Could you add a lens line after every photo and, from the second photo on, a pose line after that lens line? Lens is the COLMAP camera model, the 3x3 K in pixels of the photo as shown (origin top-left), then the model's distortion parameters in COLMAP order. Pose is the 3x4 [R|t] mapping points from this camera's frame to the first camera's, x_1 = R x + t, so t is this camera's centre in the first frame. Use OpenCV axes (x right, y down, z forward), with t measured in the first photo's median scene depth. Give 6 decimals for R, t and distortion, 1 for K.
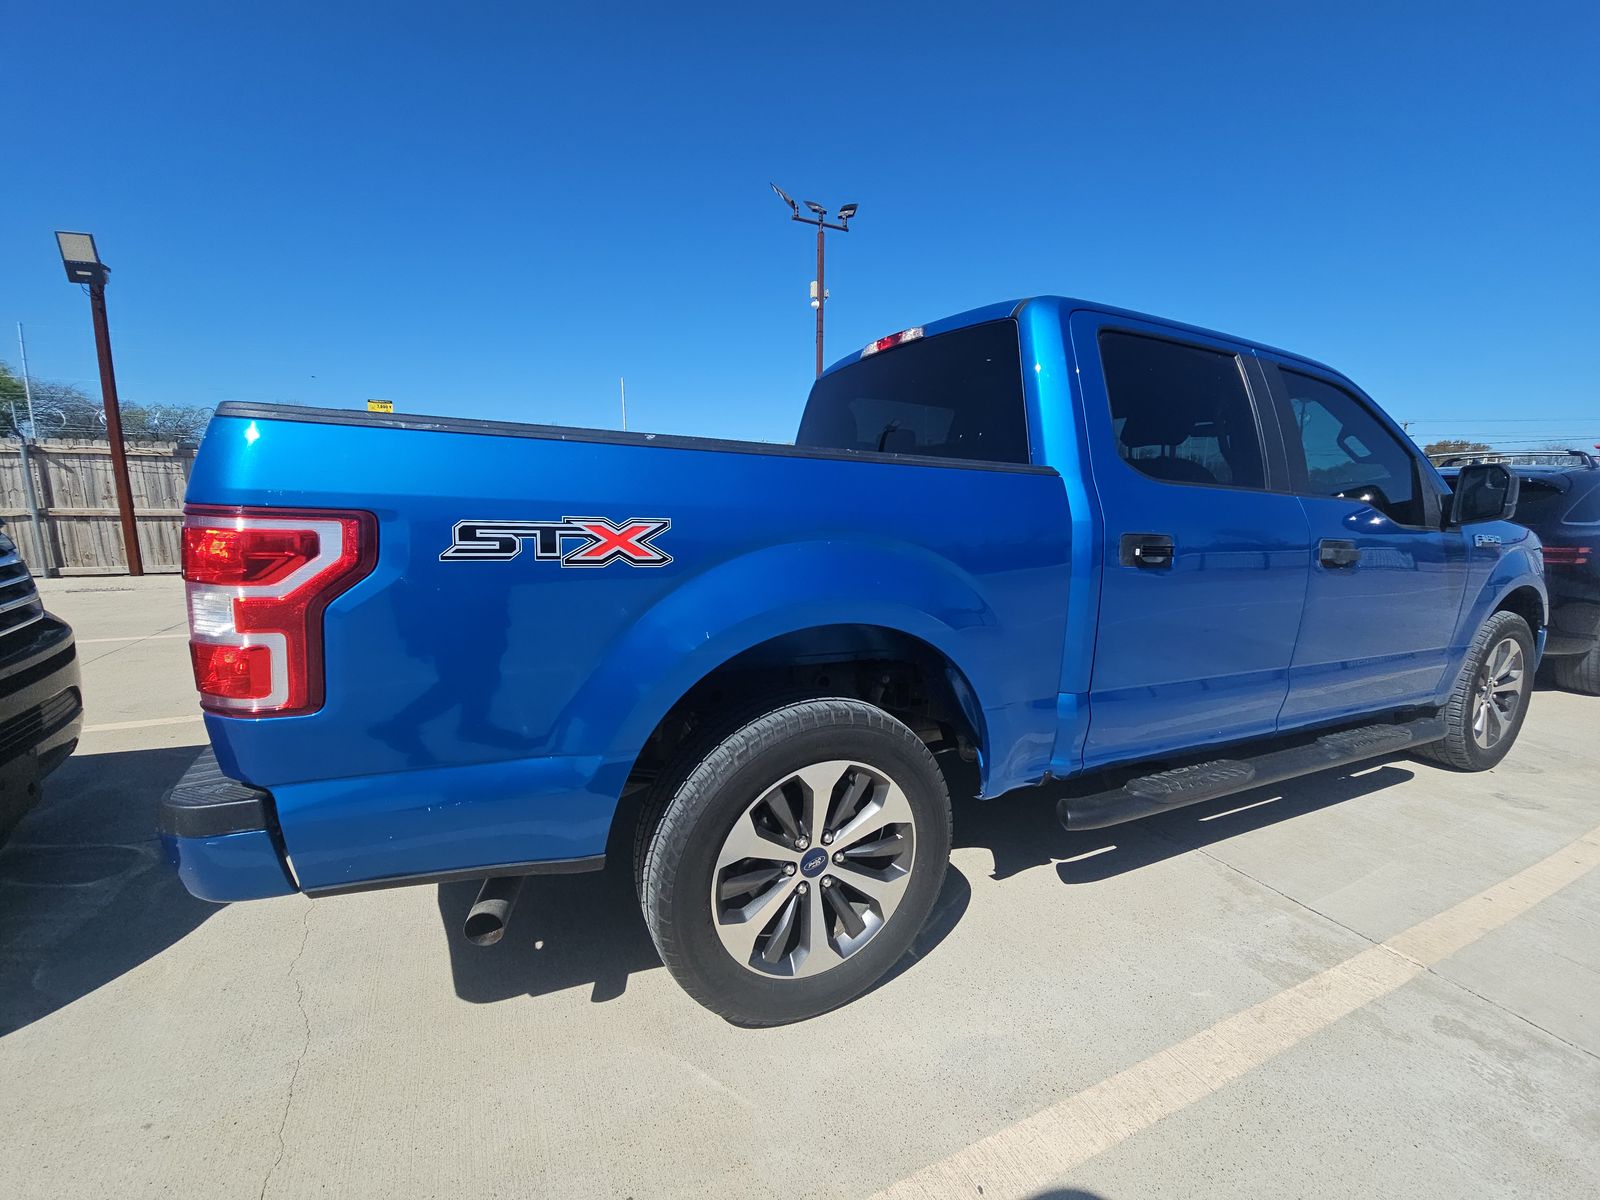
lens RADIAL K [[656.6, 0, 800.0], [0, 656.6, 600.0], [0, 0, 1]] dist [0.009103, -0.009831]
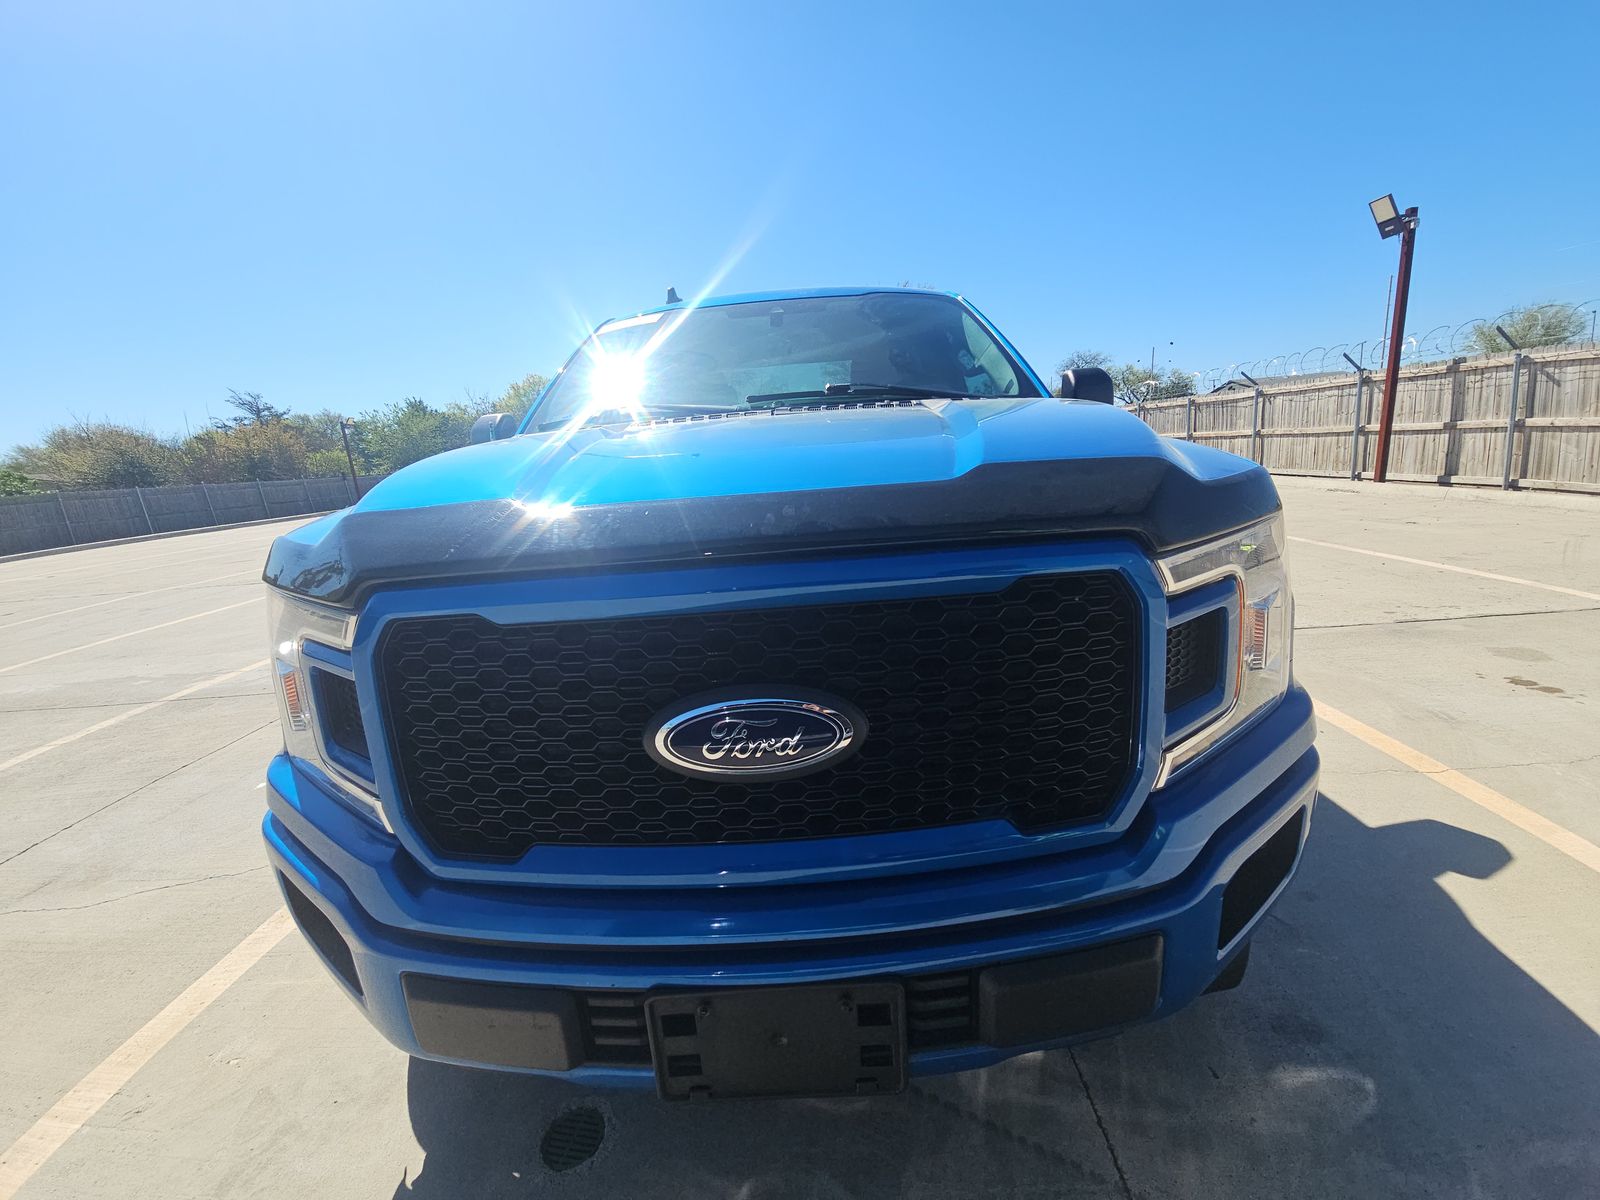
lens RADIAL K [[656.6, 0, 800.0], [0, 656.6, 600.0], [0, 0, 1]] dist [0.009103, -0.009831]
pose [[-0.122428, 0.216250, -0.968632, 0.314233], [-0.086509, 0.969934, 0.227475, -0.008444], [0.988700, 0.111645, -0.100040, 0.091564]]
